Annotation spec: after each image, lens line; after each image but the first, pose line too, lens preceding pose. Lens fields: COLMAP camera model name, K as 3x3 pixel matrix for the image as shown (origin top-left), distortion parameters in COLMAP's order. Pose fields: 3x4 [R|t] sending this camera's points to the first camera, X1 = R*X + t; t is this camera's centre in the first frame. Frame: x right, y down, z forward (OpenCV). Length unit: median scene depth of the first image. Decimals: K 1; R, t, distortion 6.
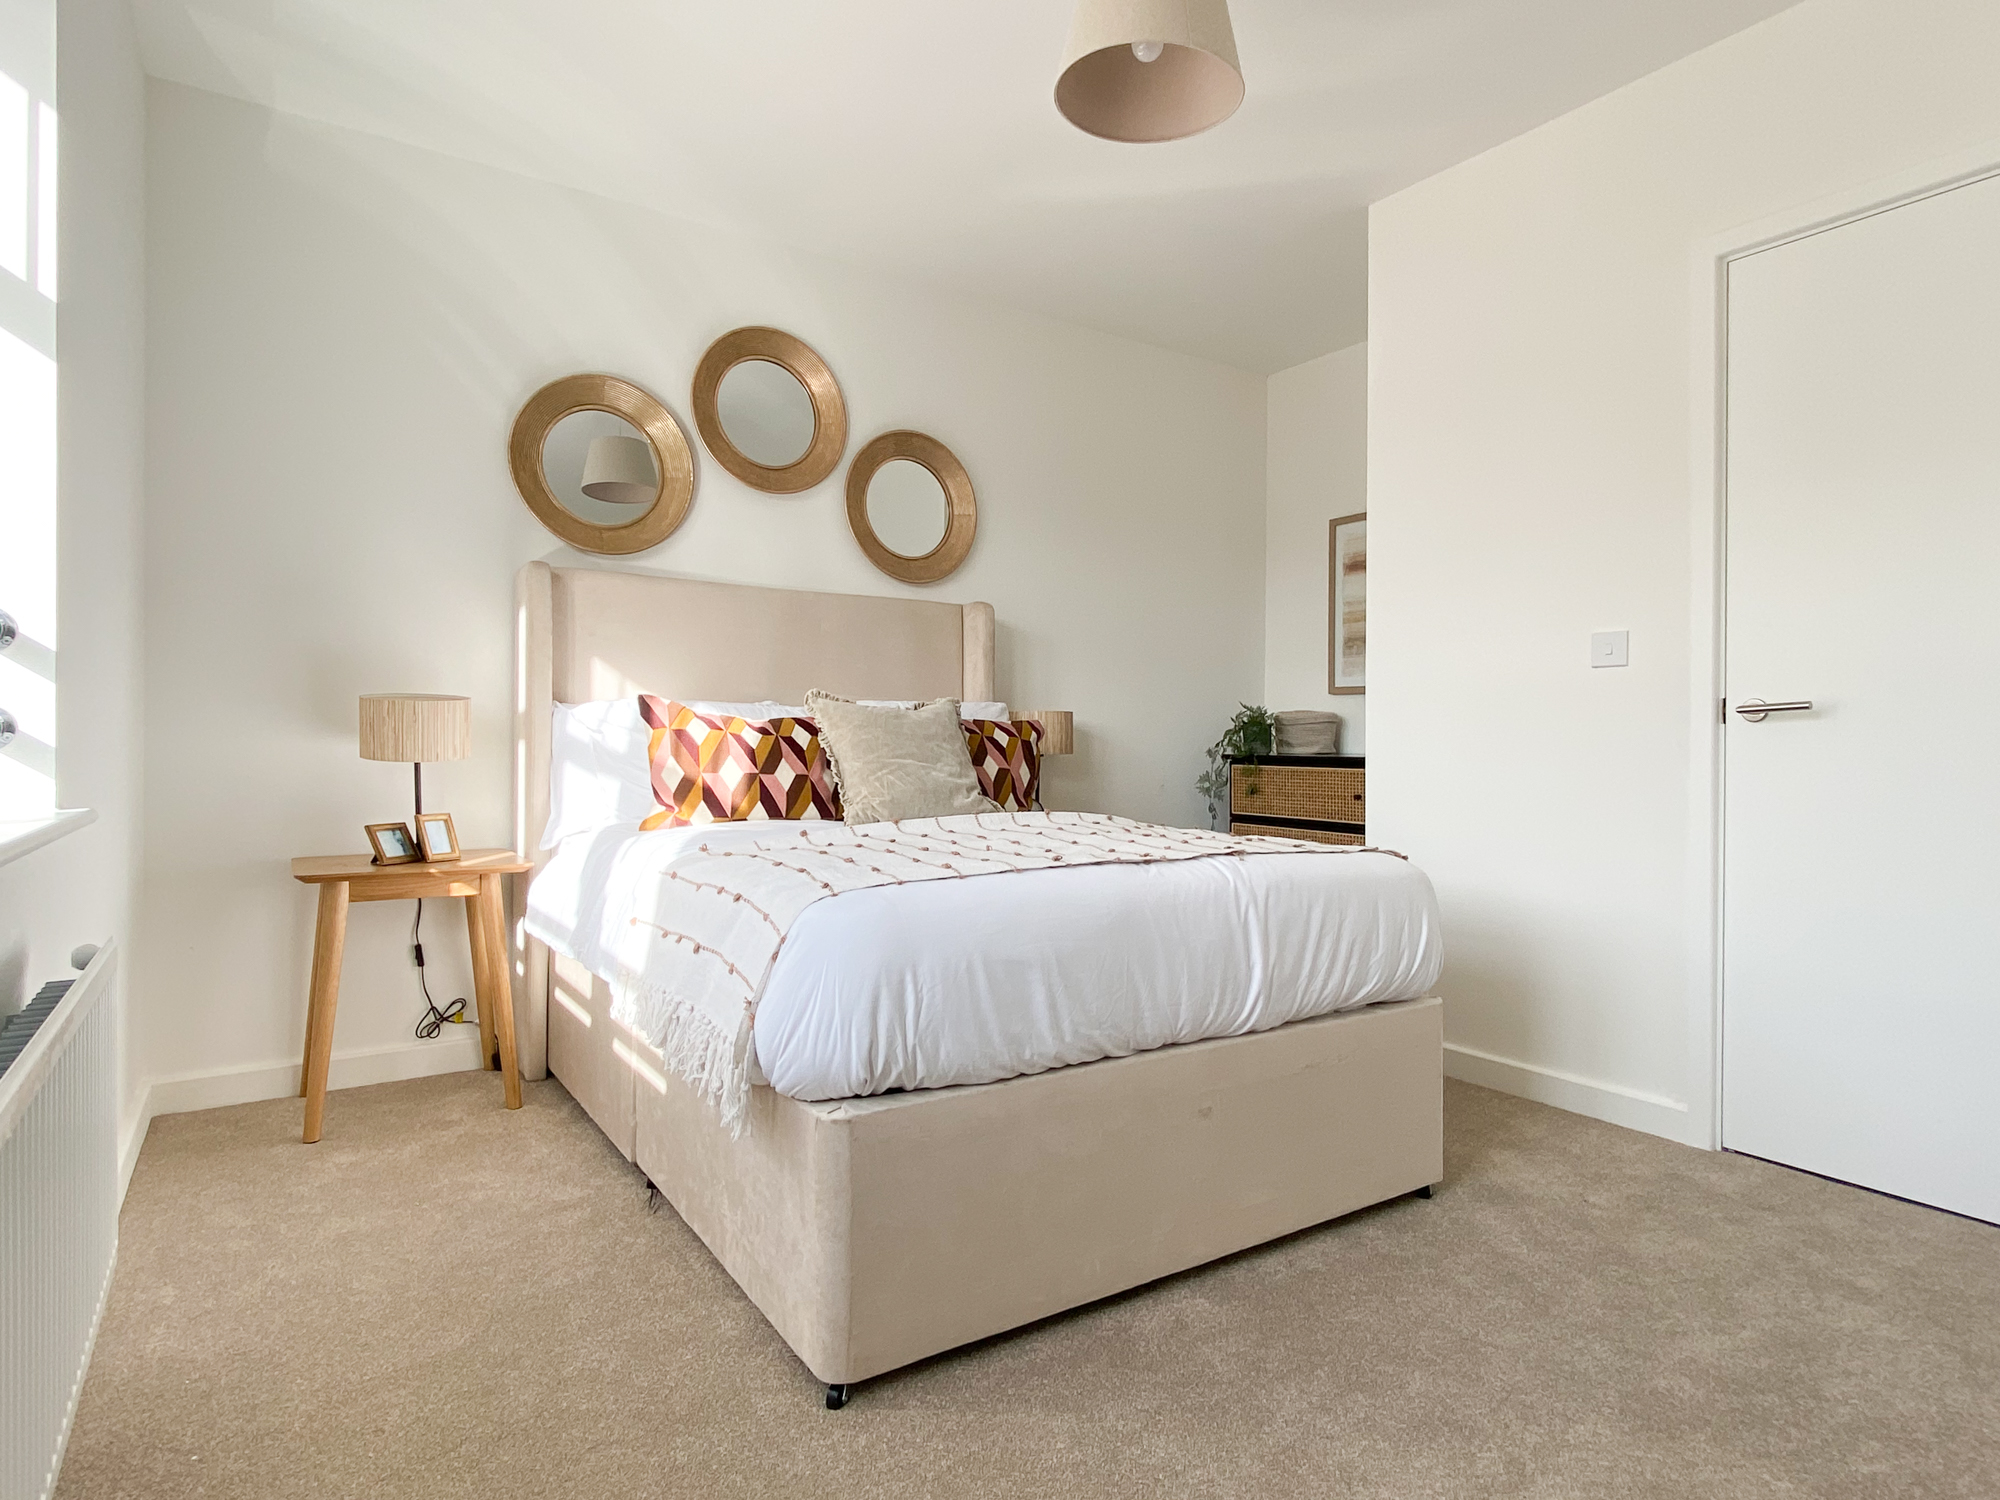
lens RADIAL K [[1095.6, 0, 1000.0], [0, 1095.6, 750.0], [0, 0, 1]] dist [-0.000897, 0.000314]
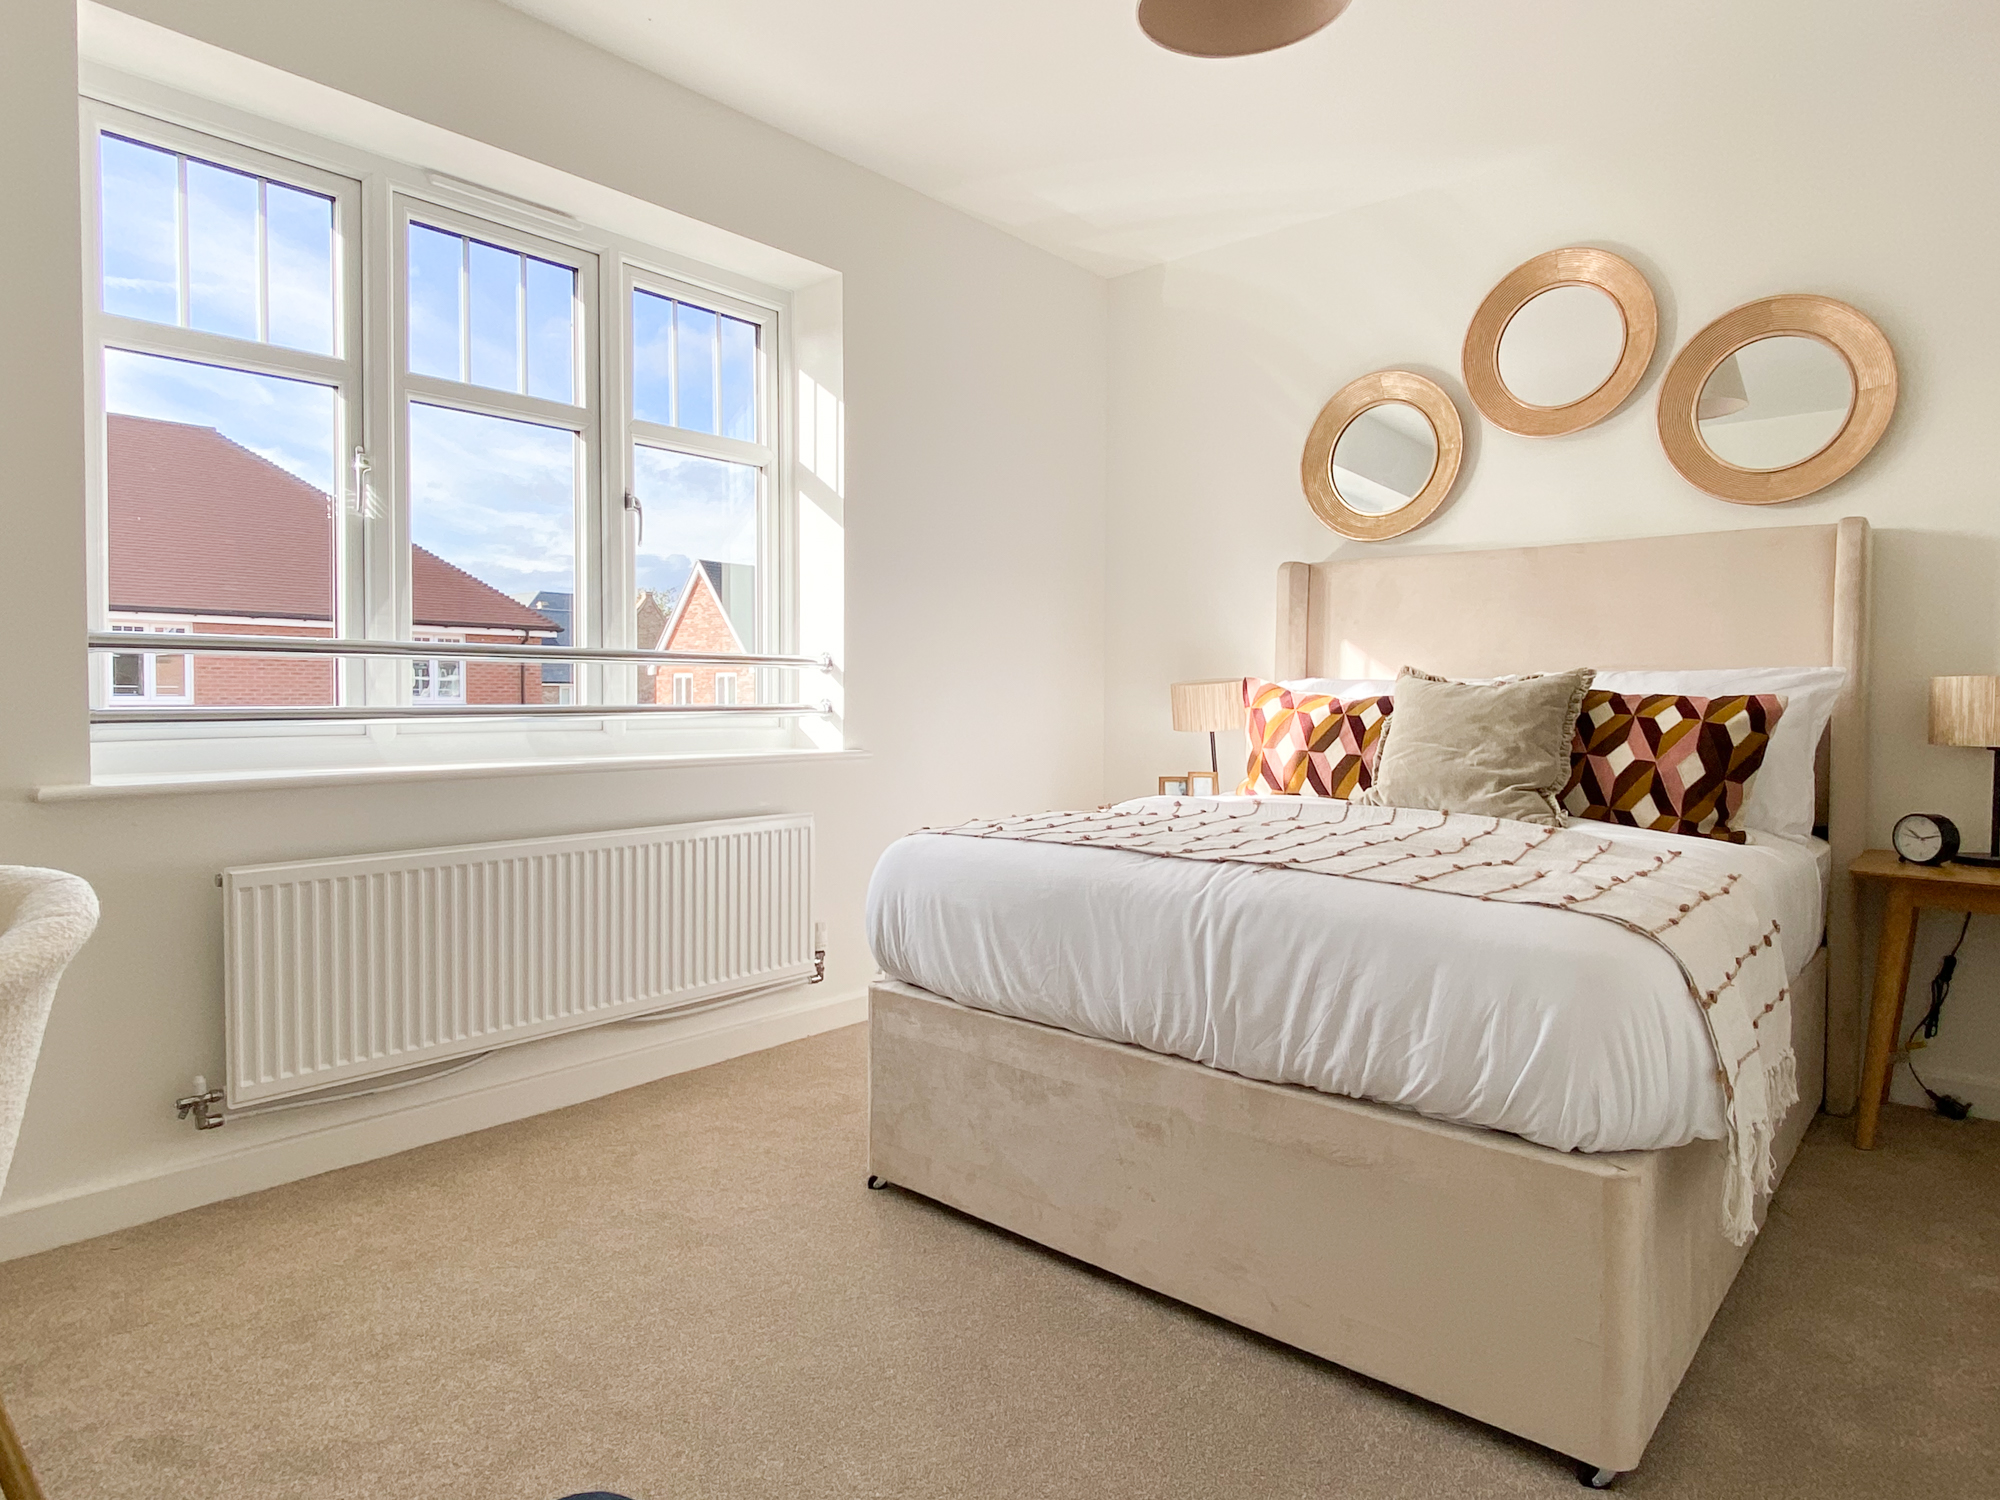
lens RADIAL K [[1168.5, 0, 1000.0], [0, 1168.5, 750.0], [0, 0, 1]] dist [-0.029362, -0.000835]
pose [[0.252498, 0.038131, -0.966846, 0.767962], [-0.010670, 0.999272, 0.036623, -0.016830], [0.967539, 0.001069, 0.252721, 0.440593]]
